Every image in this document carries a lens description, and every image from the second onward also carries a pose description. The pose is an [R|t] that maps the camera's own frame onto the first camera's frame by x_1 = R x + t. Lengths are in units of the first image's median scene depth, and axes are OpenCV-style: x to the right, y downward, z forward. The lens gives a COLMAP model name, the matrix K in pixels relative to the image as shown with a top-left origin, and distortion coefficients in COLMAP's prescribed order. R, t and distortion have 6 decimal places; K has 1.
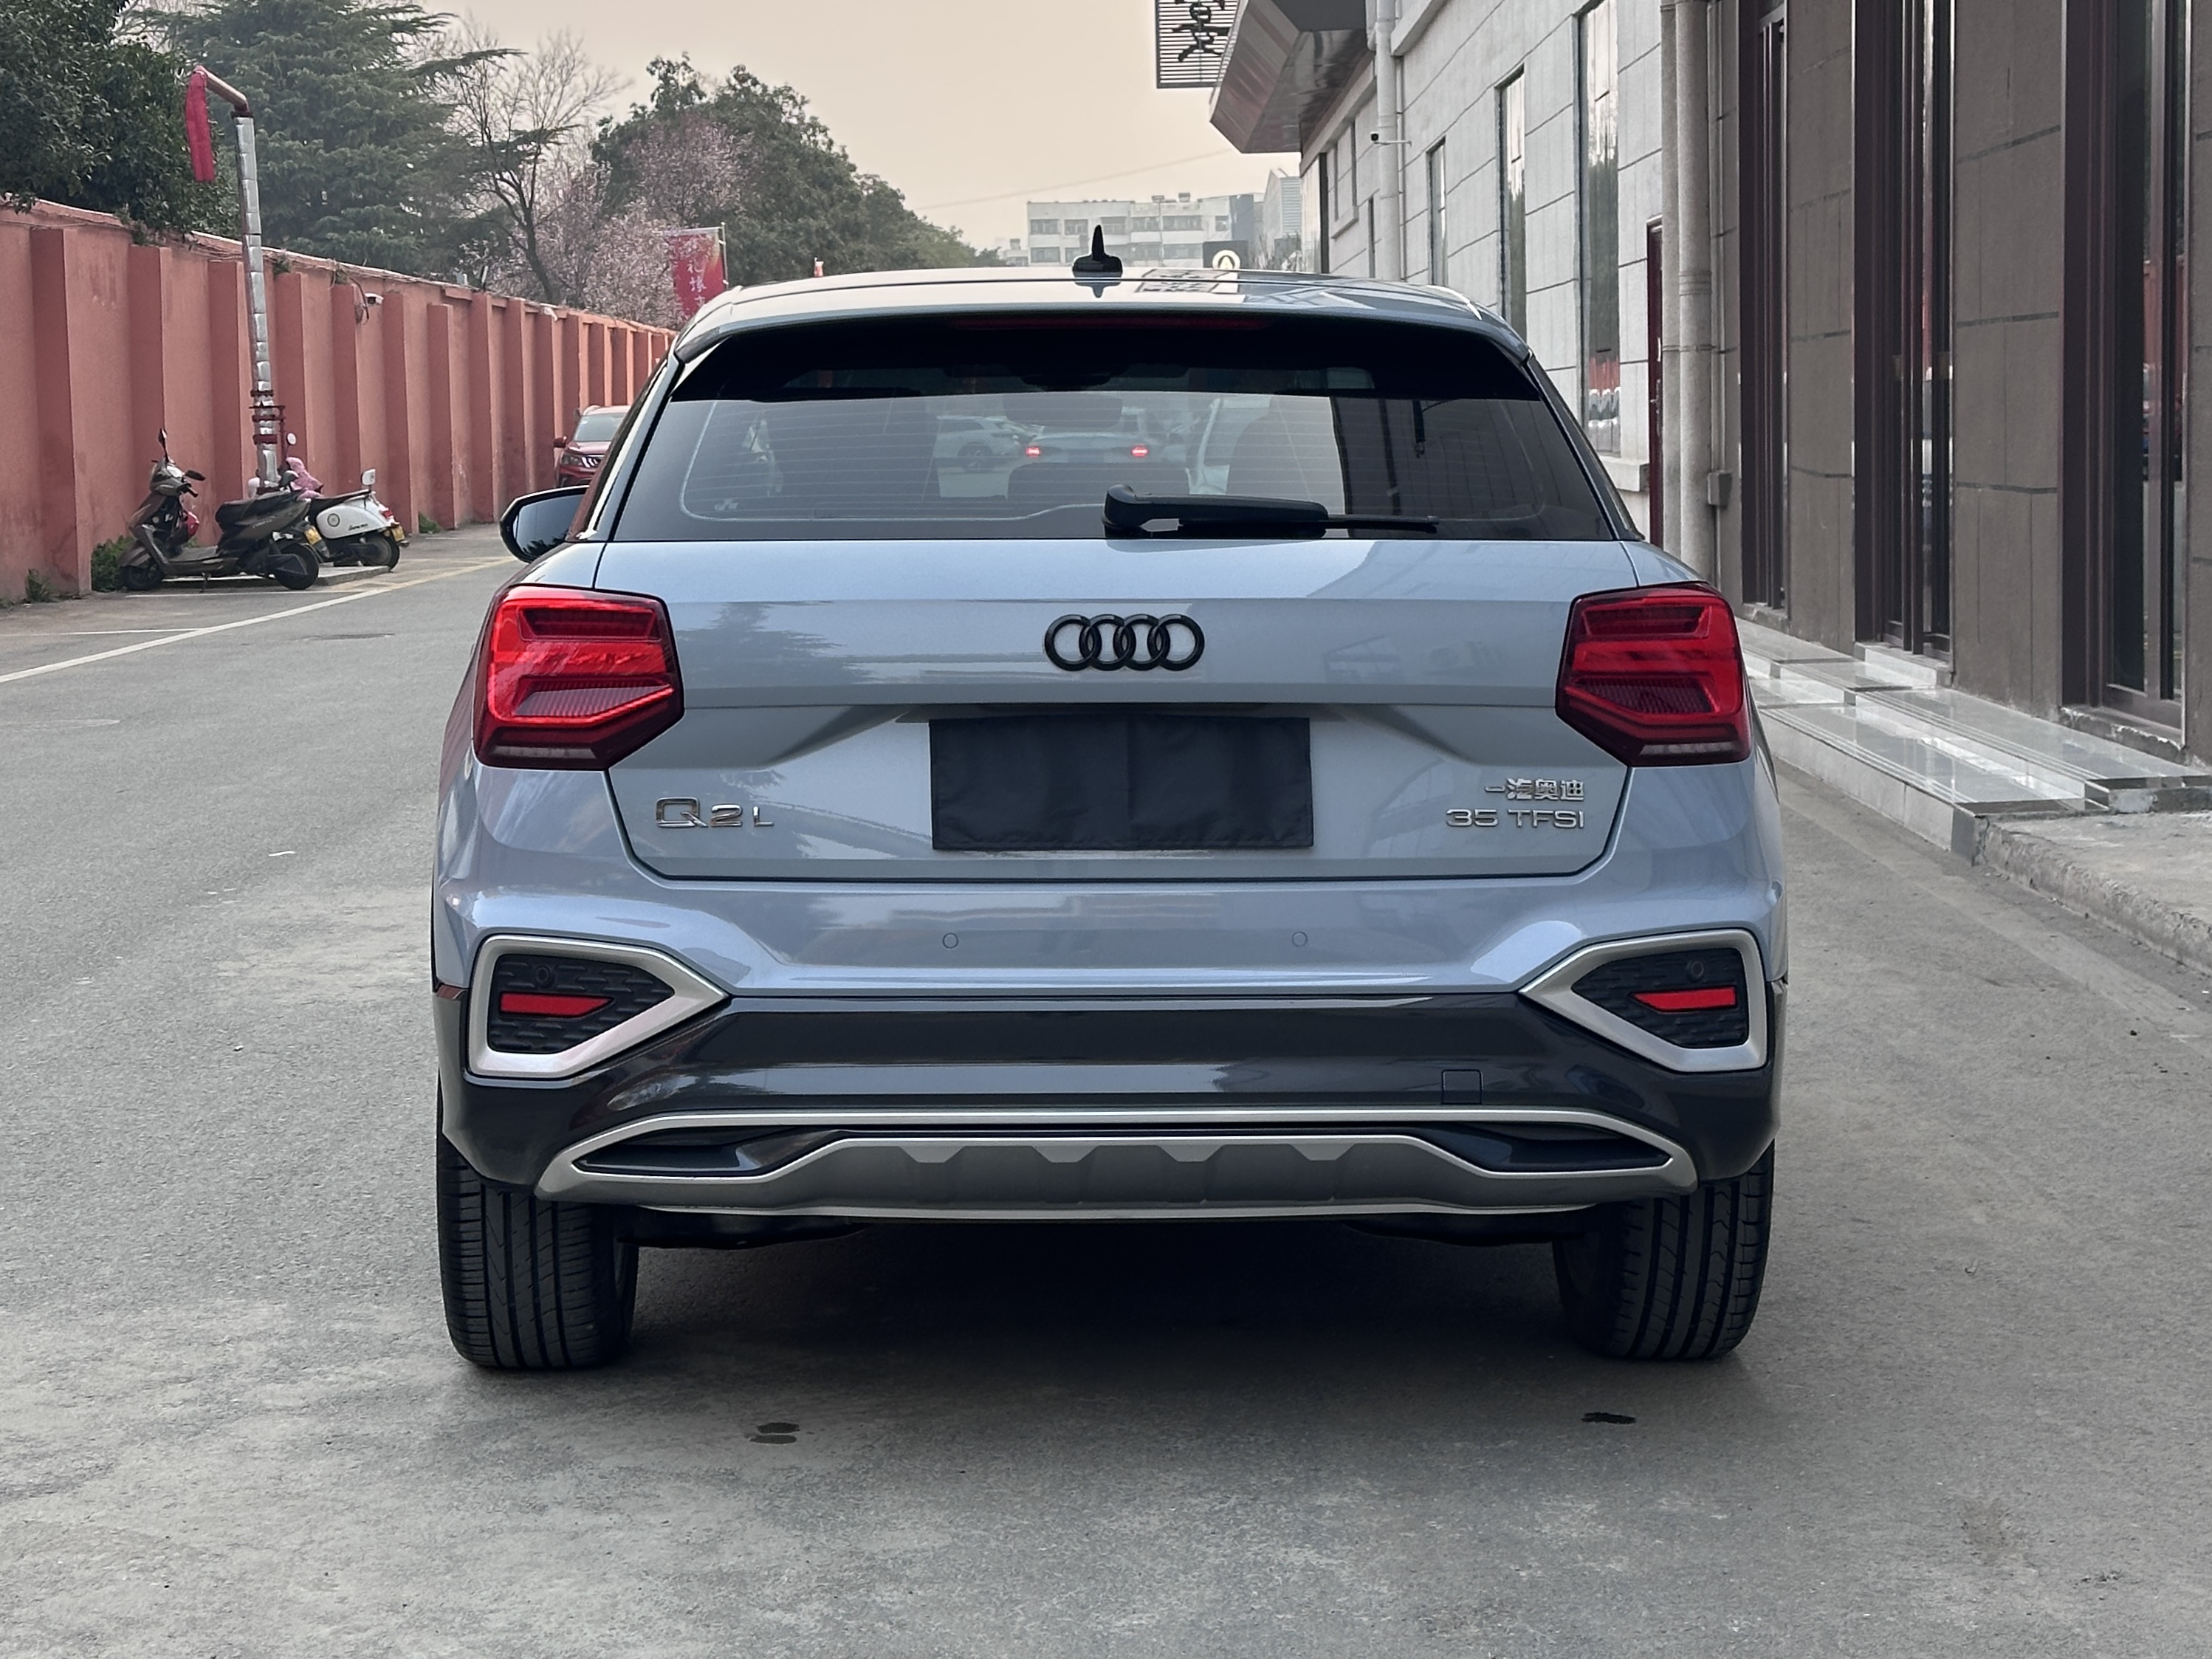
lens RADIAL K [[4140.9, 0, 1106.0], [0, 4140.9, 829.5], [0, 0, 1]] dist [0.158211, 0.034139]
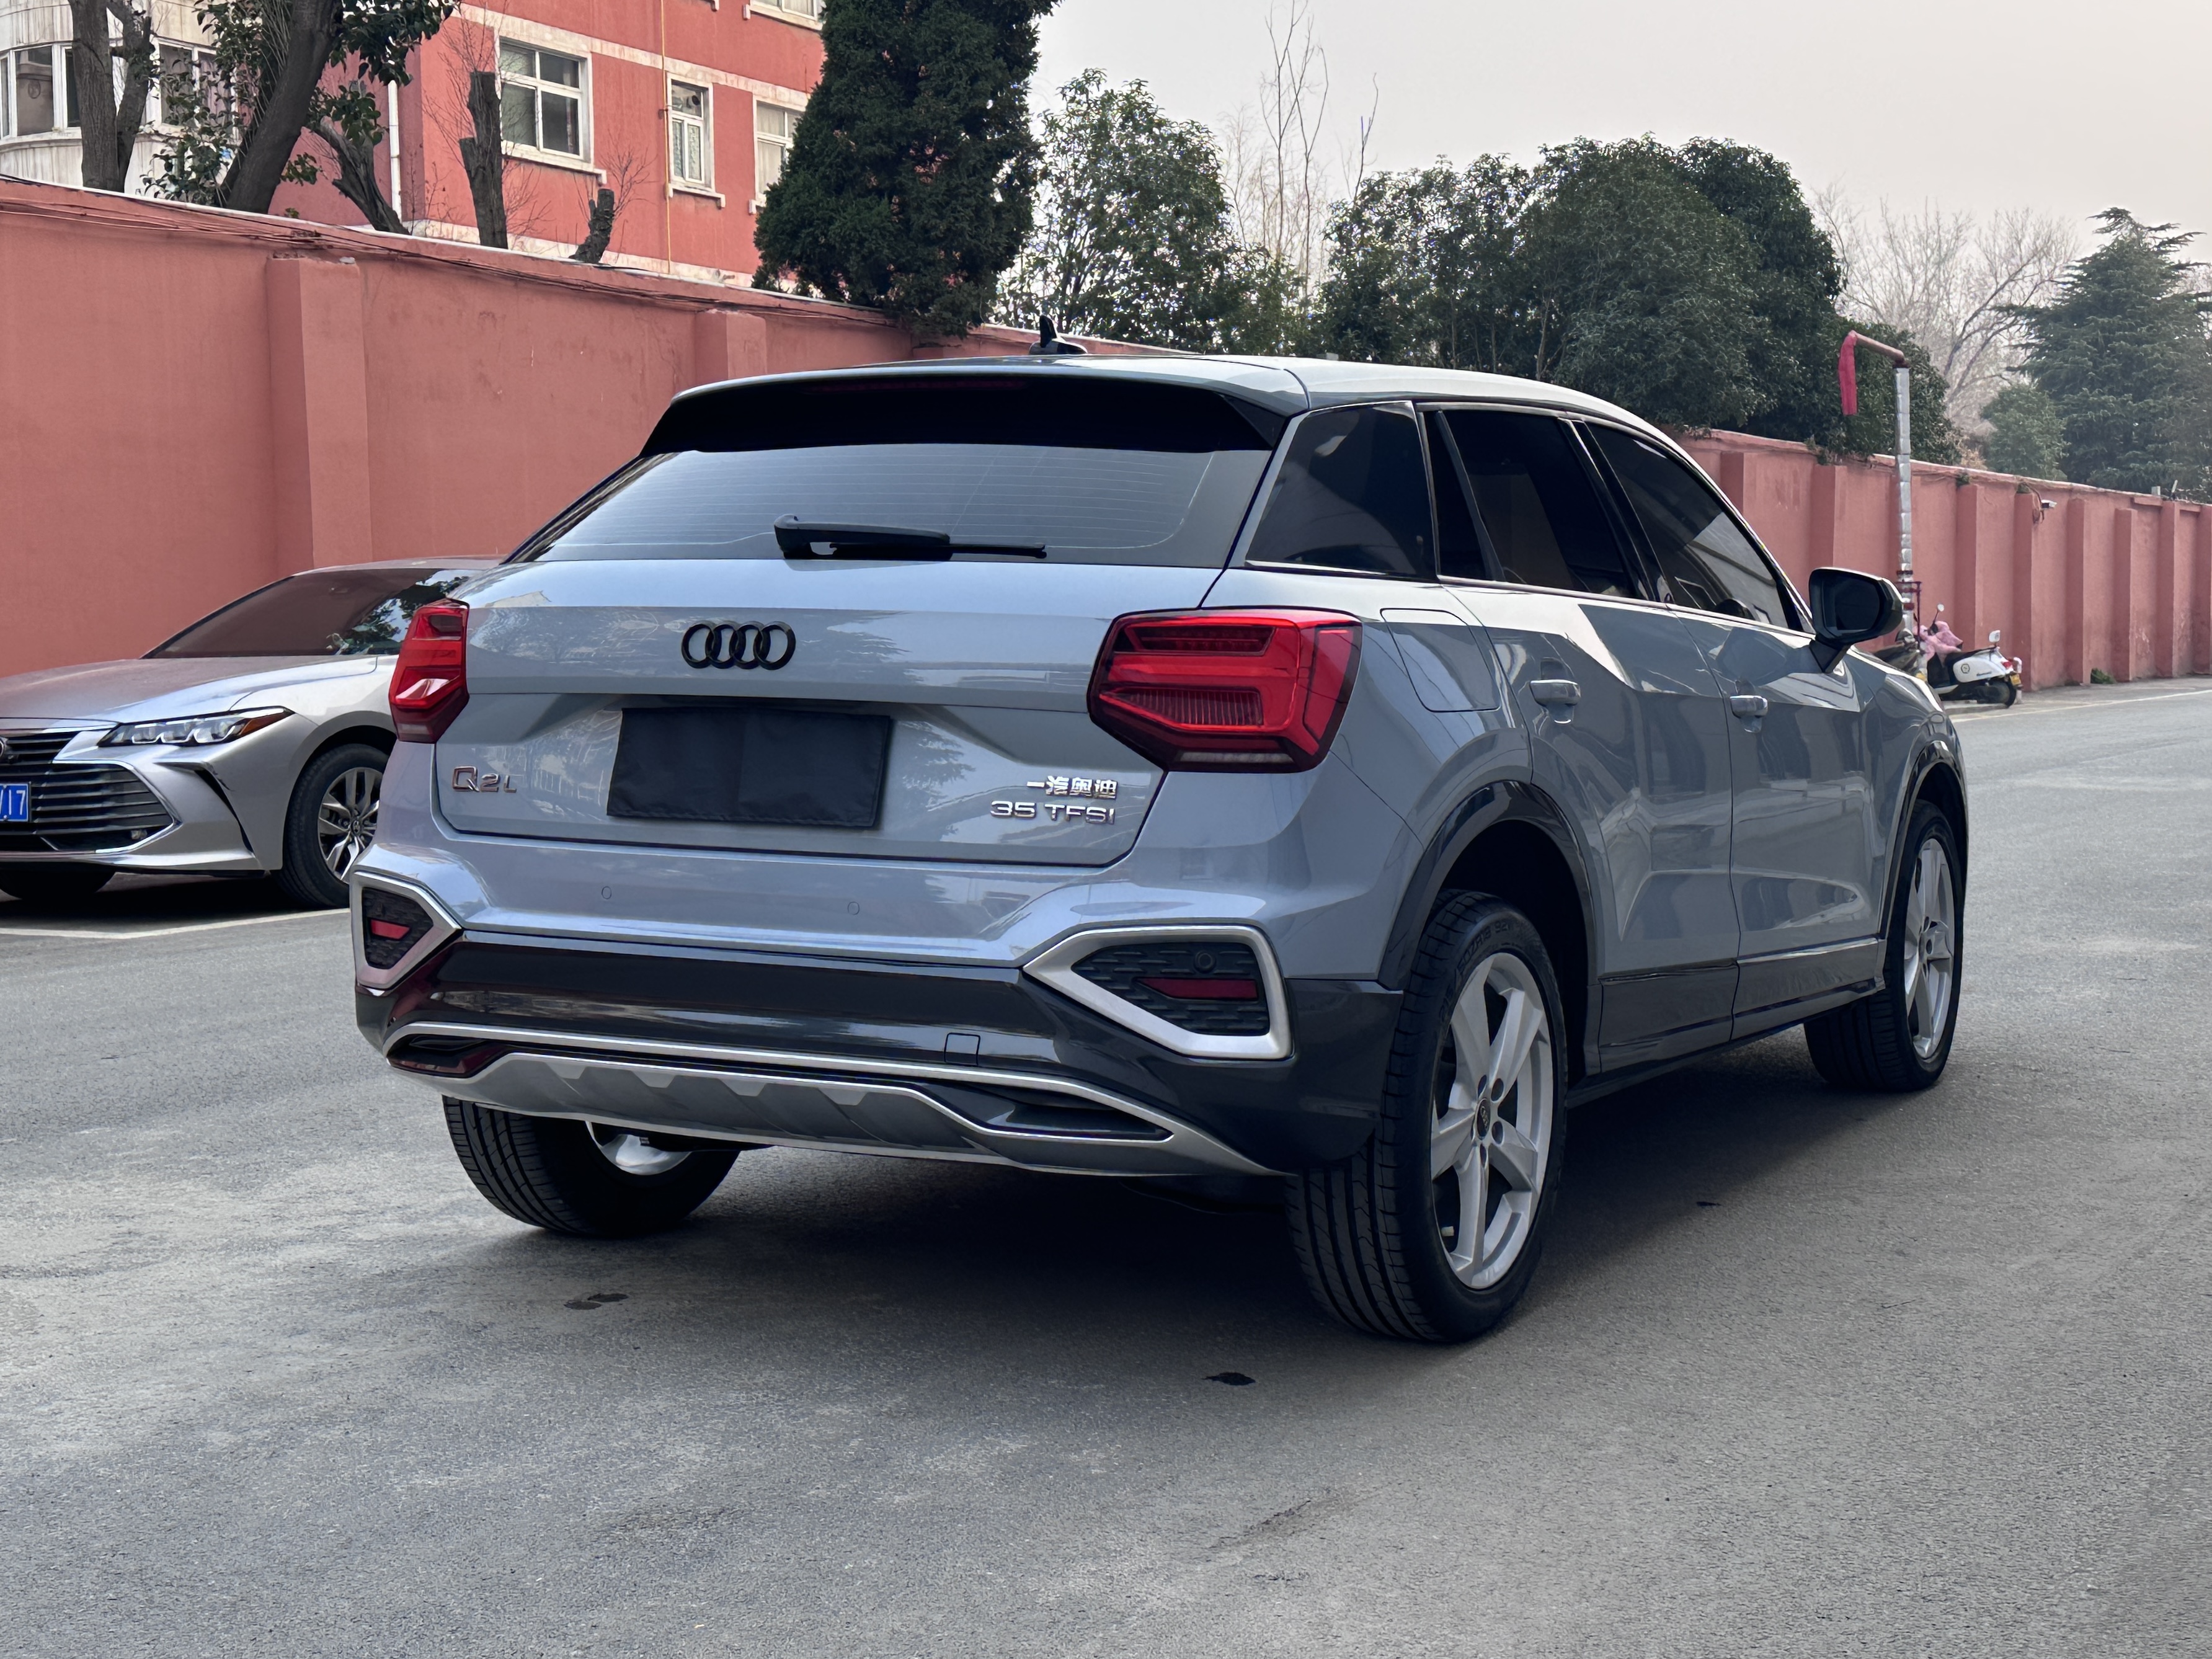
lens RADIAL K [[3000.5, 0, 1106.0], [0, 3000.5, 829.5], [0, 0, 1]] dist [0.033933, -0.005329]
pose [[0.855599, 0.044463, -0.515726, 0.517736], [-0.057617, 0.998293, -0.009520, 0.008453], [0.514422, 0.037860, 0.856701, 0.322853]]
